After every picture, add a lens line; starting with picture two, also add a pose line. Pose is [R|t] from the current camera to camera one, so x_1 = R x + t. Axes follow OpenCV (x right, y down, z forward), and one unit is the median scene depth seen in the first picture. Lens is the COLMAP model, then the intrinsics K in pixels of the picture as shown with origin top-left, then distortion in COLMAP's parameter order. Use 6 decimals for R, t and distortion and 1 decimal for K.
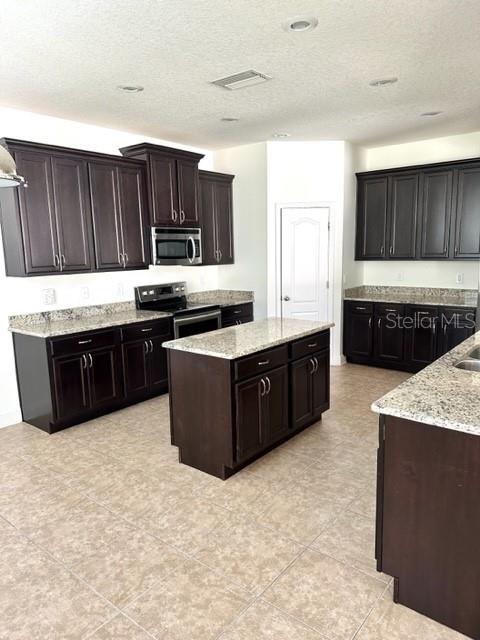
lens RADIAL K [[442.6, 0, 240.6], [0, 442.6, 320.4], [0, 0, 1]] dist [0.017480, -0.014841]
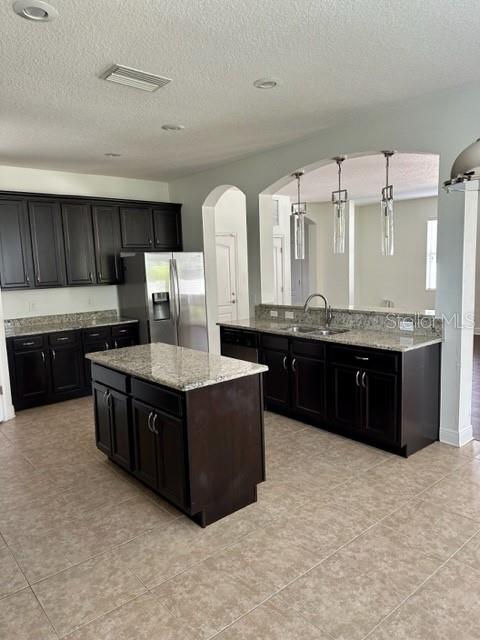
lens RADIAL K [[442.6, 0, 239.3], [0, 442.6, 320.5], [0, 0, 1]] dist [0.017480, -0.014841]
pose [[0.208090, -0.112189, 0.971654, -0.988625], [0.195192, 0.978182, 0.071140, -0.107296], [-0.958436, 0.174855, 0.225448, 0.781755]]
